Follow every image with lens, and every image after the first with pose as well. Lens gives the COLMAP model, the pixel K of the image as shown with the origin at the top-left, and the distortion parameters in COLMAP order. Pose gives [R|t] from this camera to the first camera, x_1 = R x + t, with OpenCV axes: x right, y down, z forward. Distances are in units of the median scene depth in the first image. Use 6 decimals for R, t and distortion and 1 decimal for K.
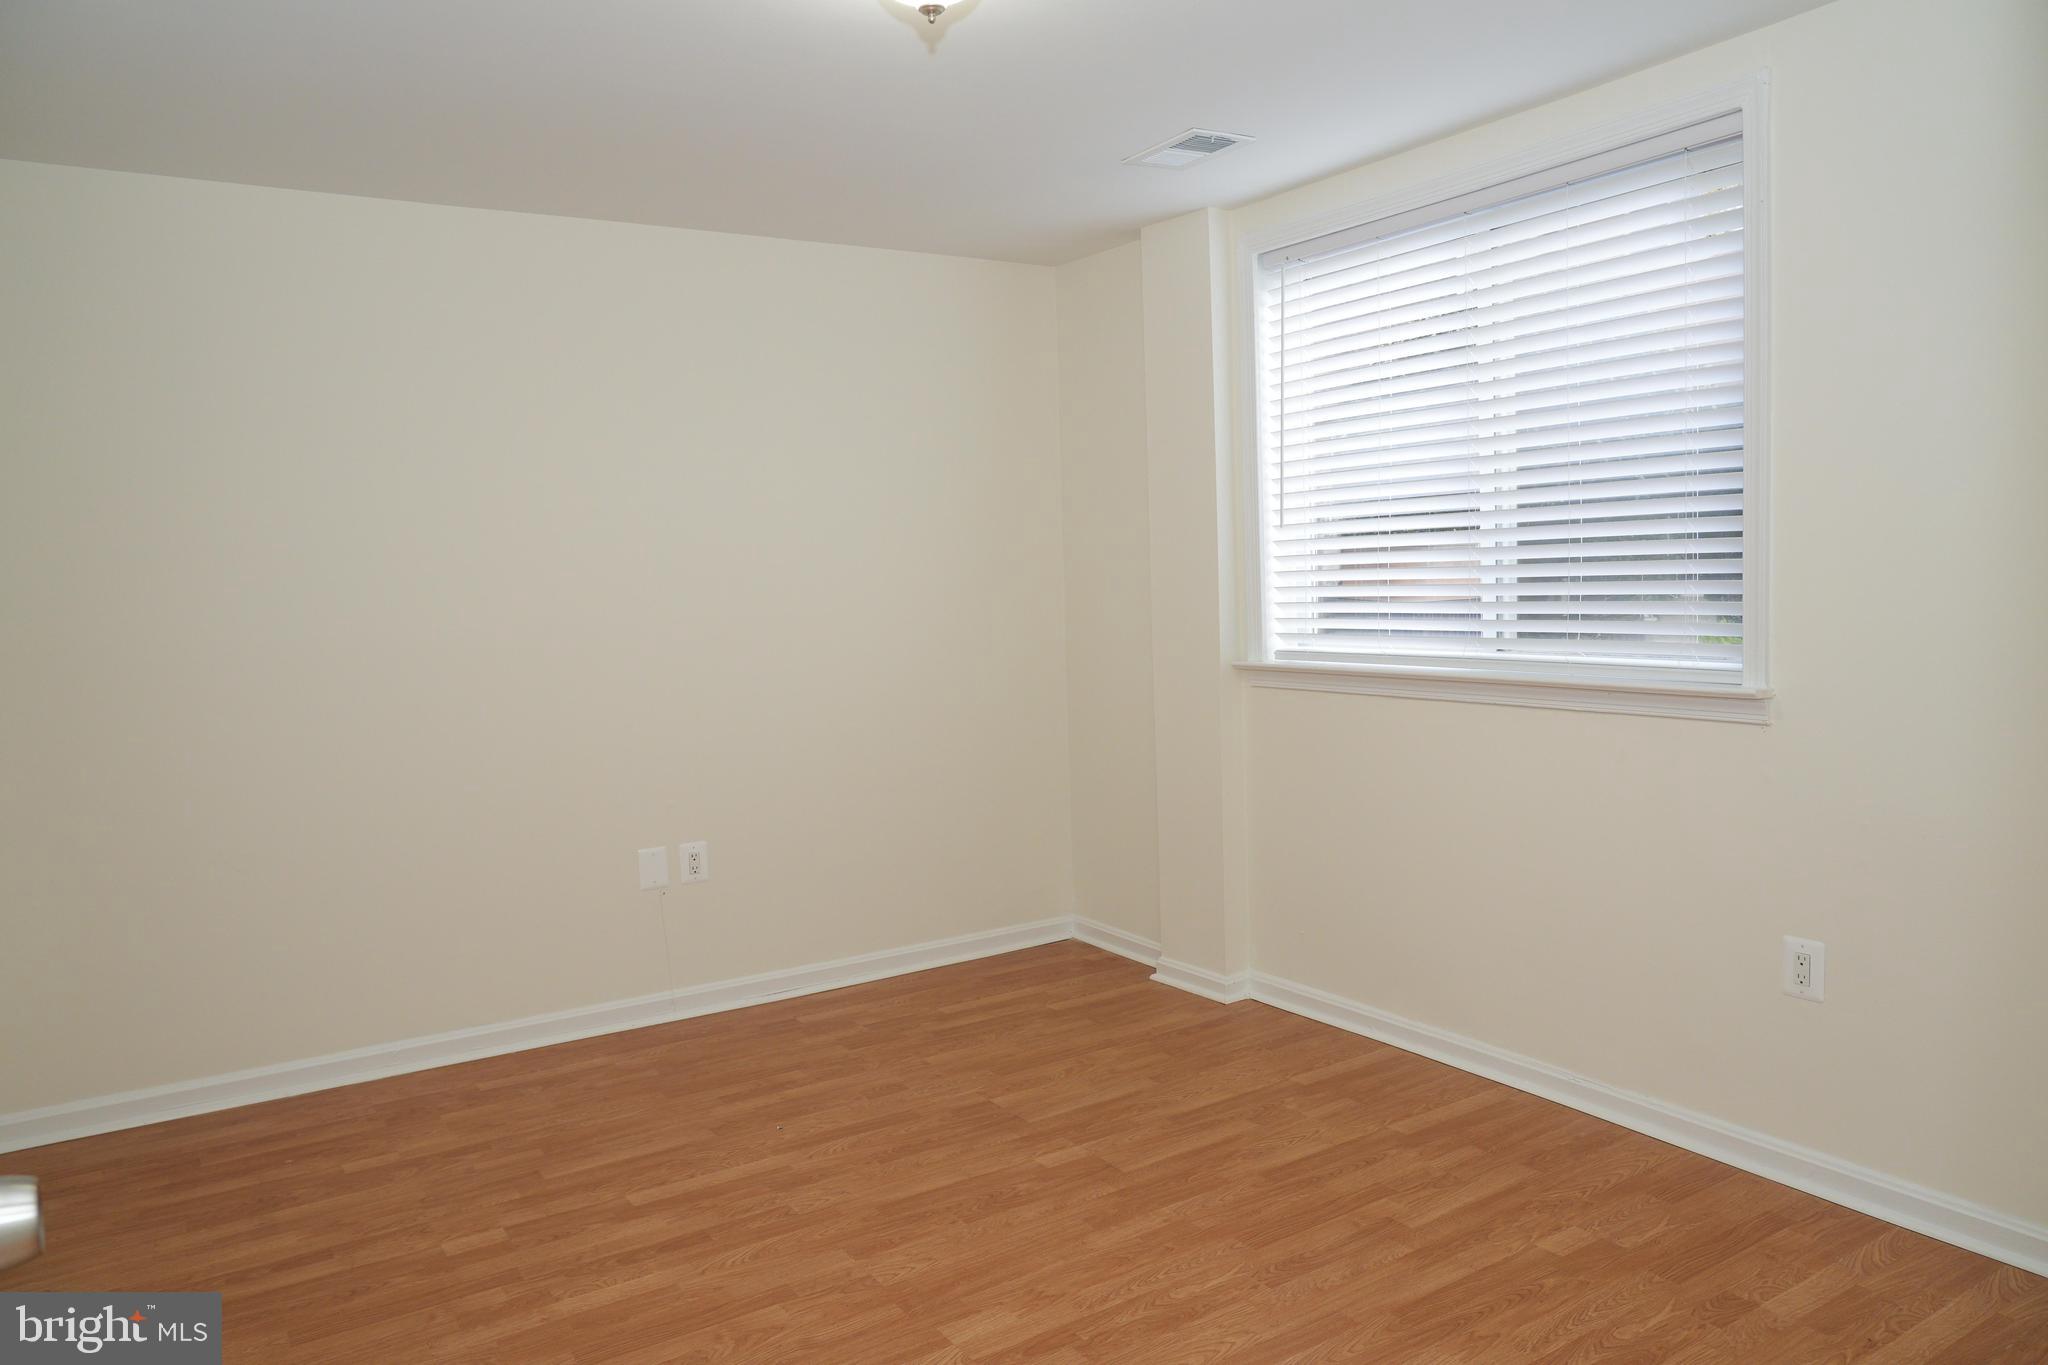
lens RADIAL K [[1445.3, 0, 1024.0], [0, 1445.3, 682.5], [0, 0, 1]] dist [-0.027020, 0.032309]
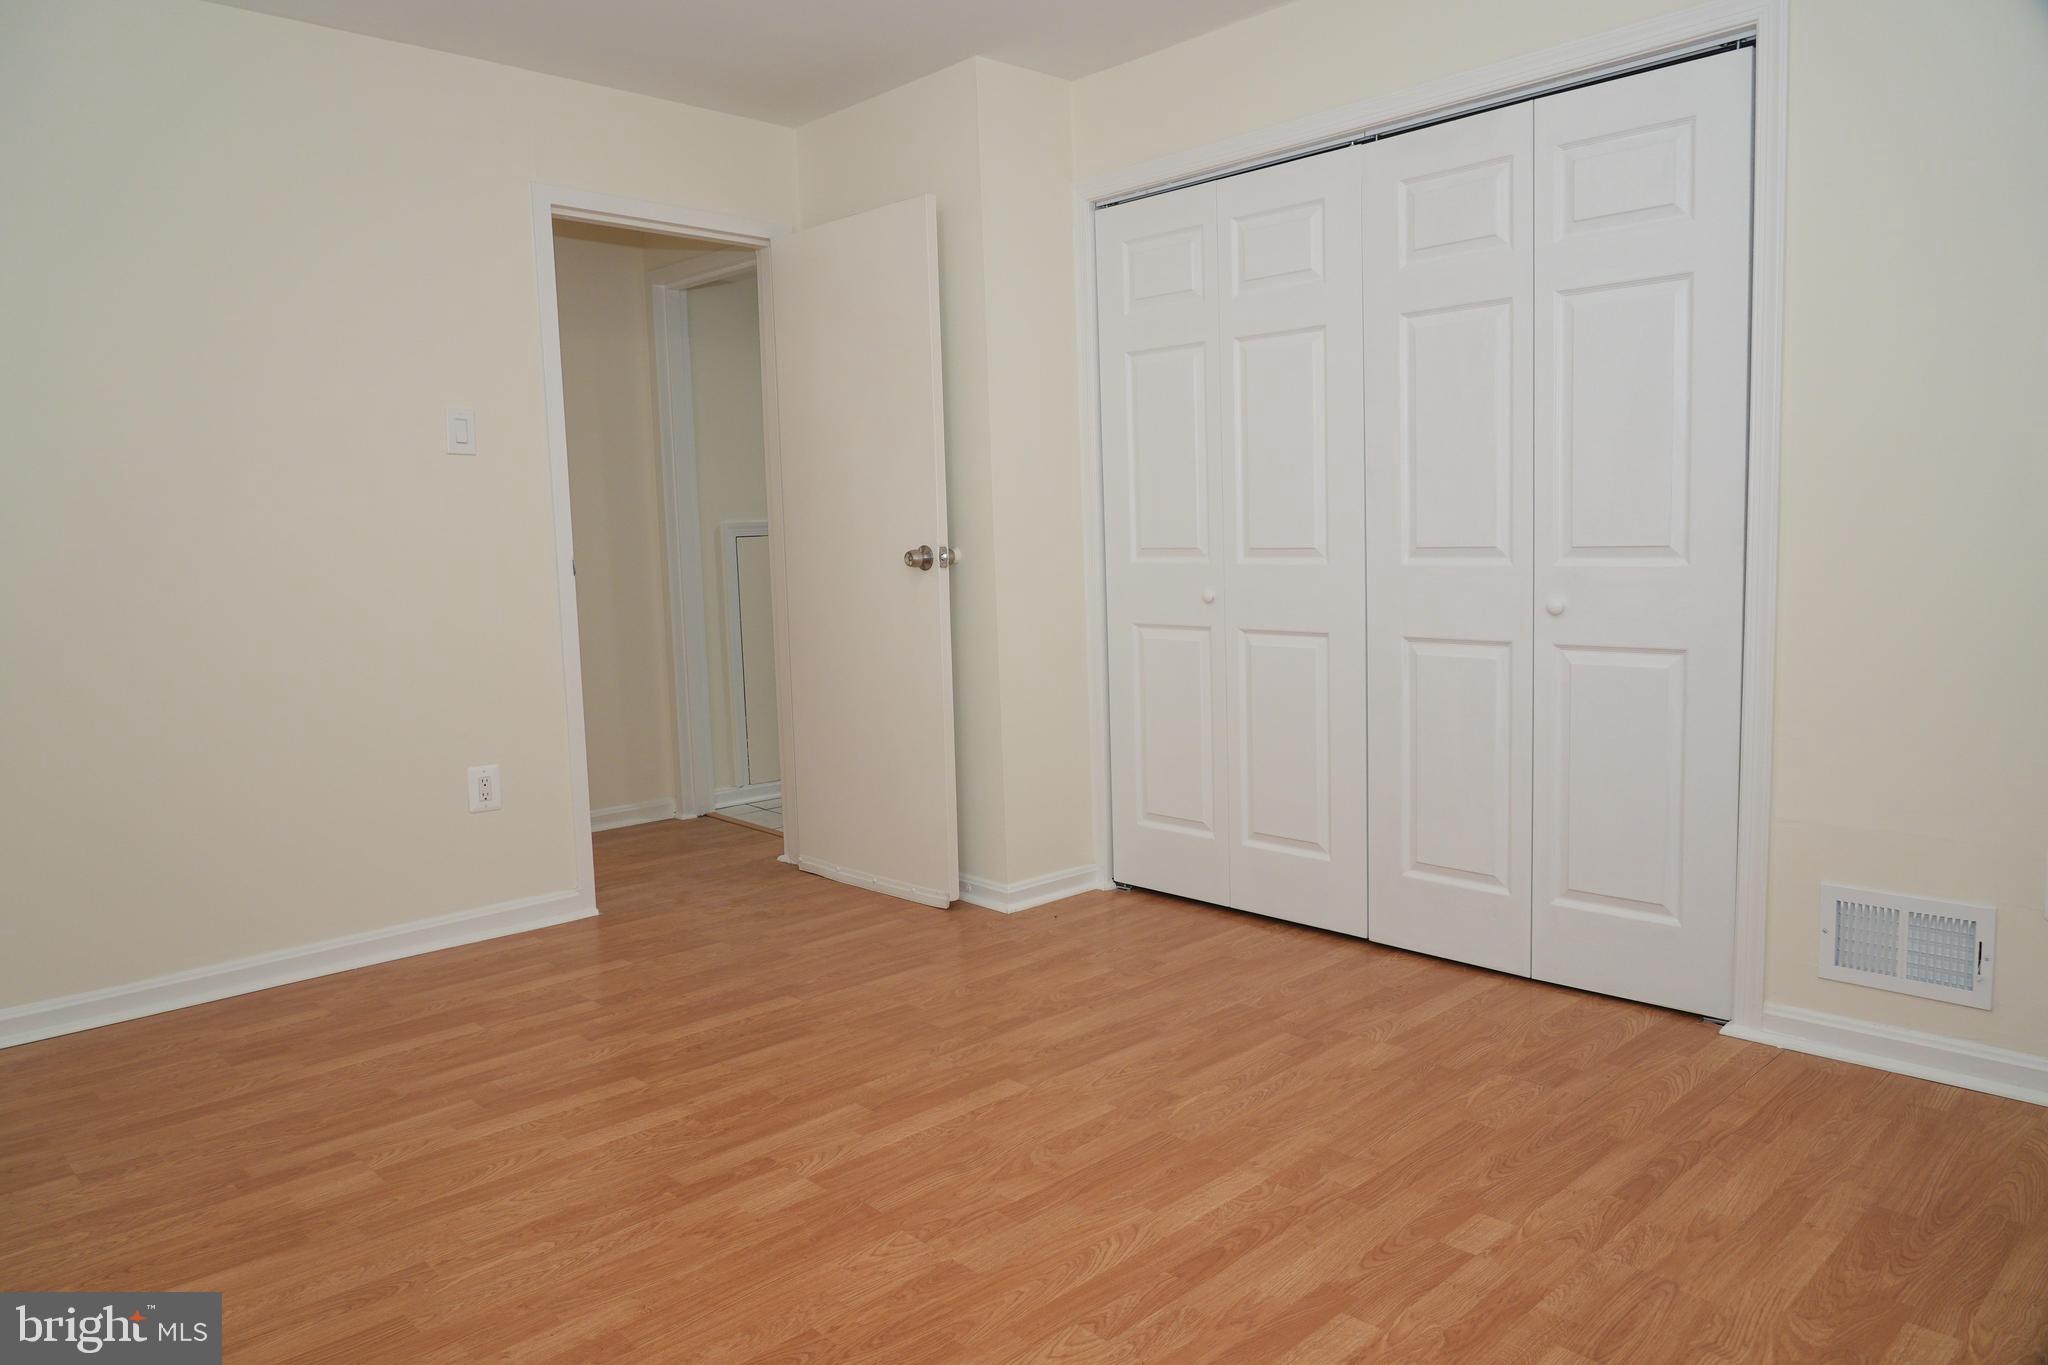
lens RADIAL K [[1365.8, 0, 1038.4], [0, 1365.8, 675.9], [0, 0, 1]] dist [-0.038459, 0.024057]
pose [[-0.978702, 0.075179, -0.191027, -0.047453], [0.037776, 0.980594, 0.192376, -0.042101], [0.201783, 0.181063, -0.962549, 1.665320]]
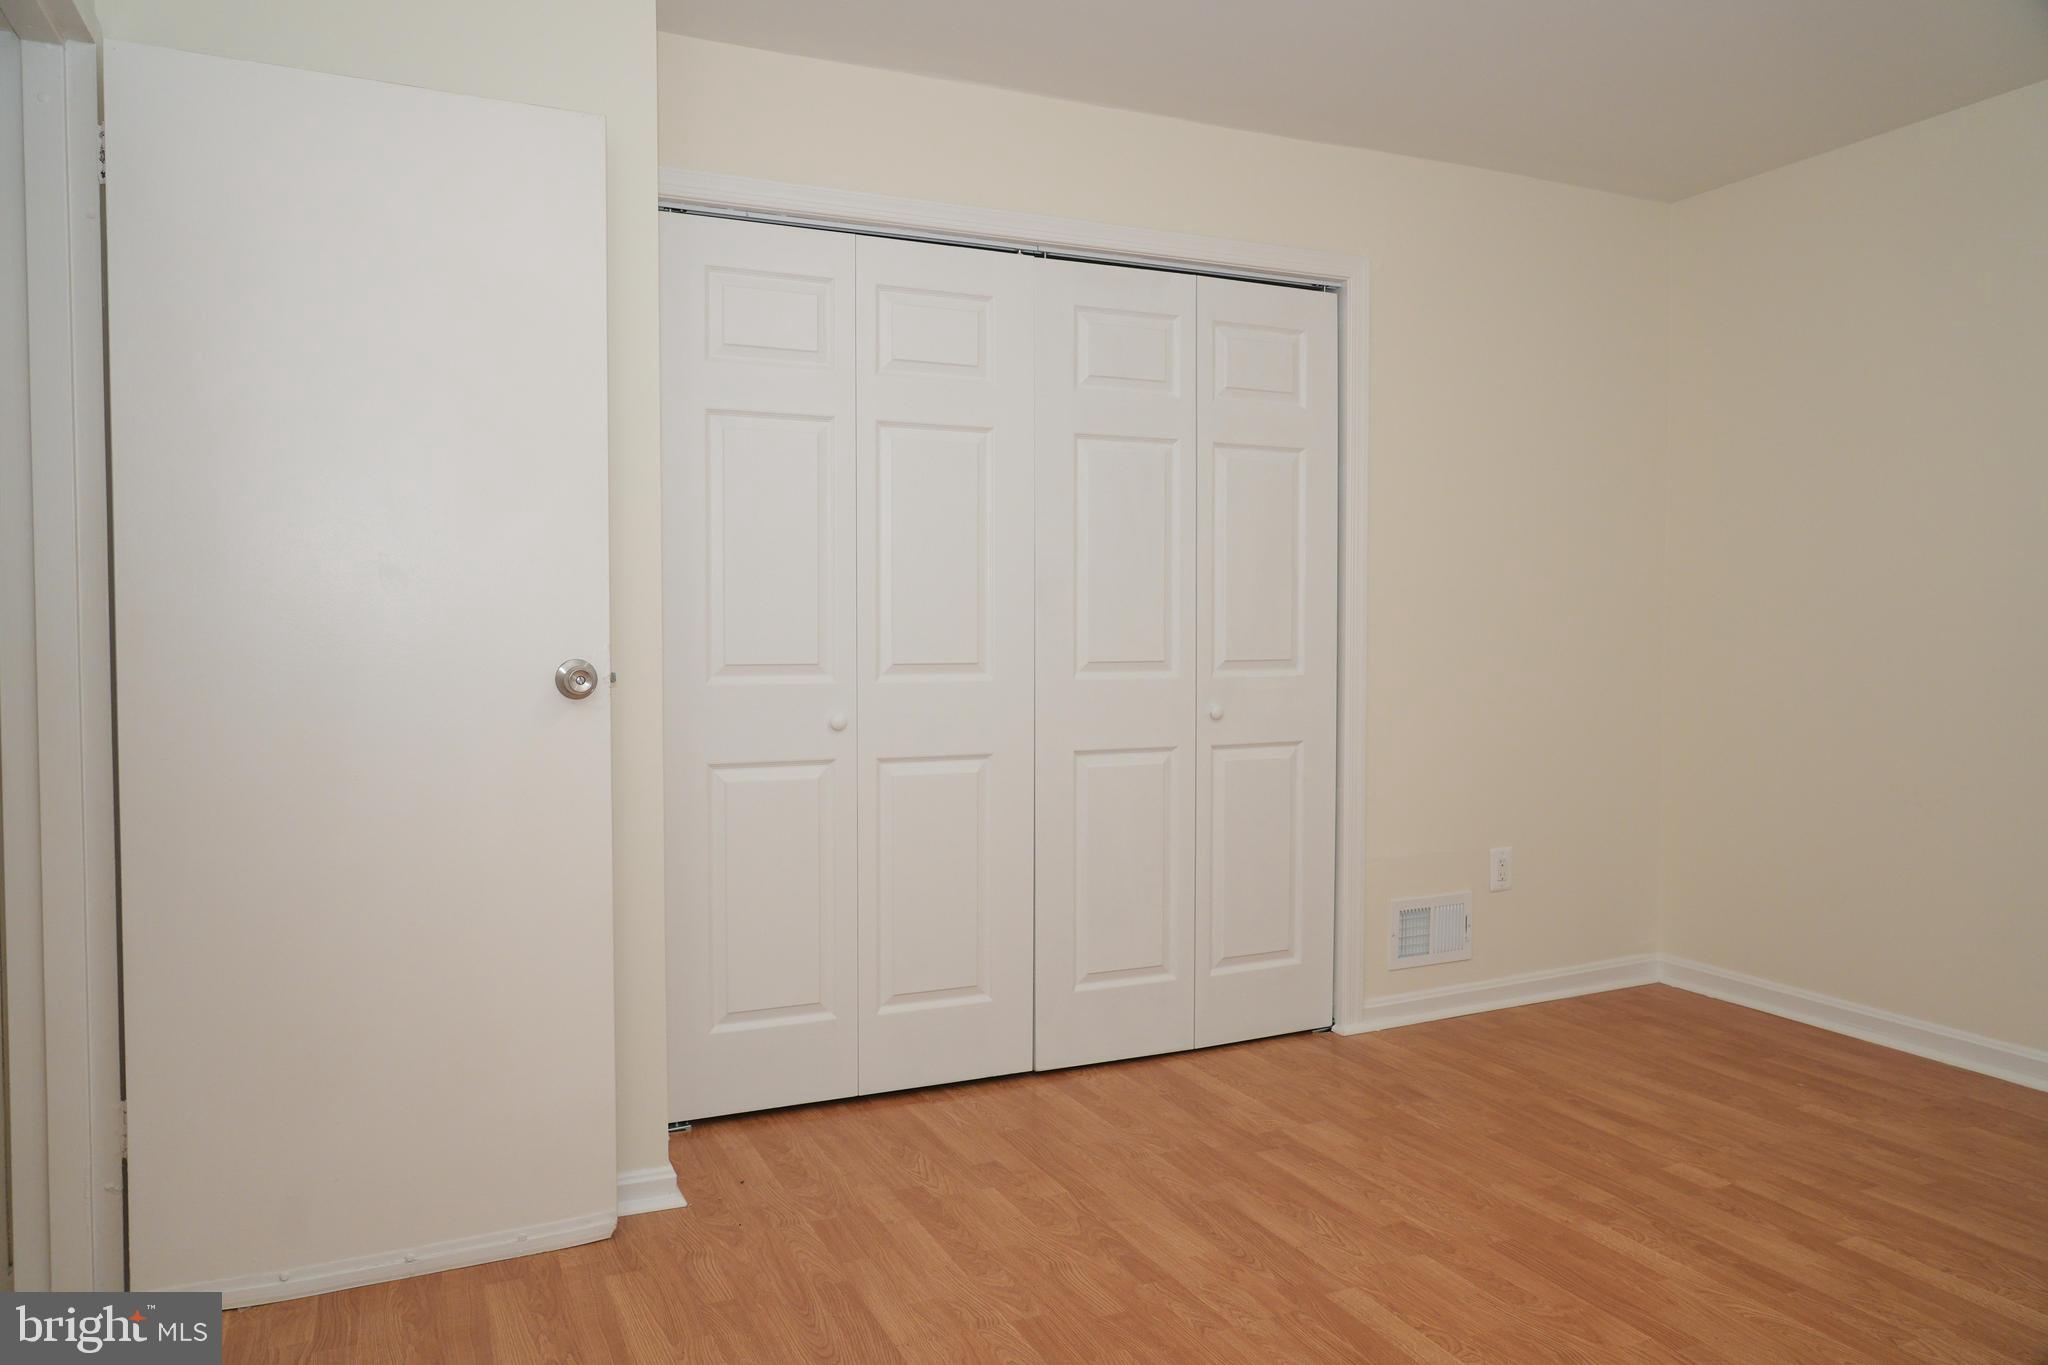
lens RADIAL K [[1365.8, 0, 1038.4], [0, 1365.8, 675.9], [0, 0, 1]] dist [-0.038459, 0.024057]
pose [[-0.137620, 0.064697, -0.988370, 0.605573], [-0.076424, 0.994196, 0.075719, 0.012662], [0.987532, 0.085956, -0.131877, 0.682266]]
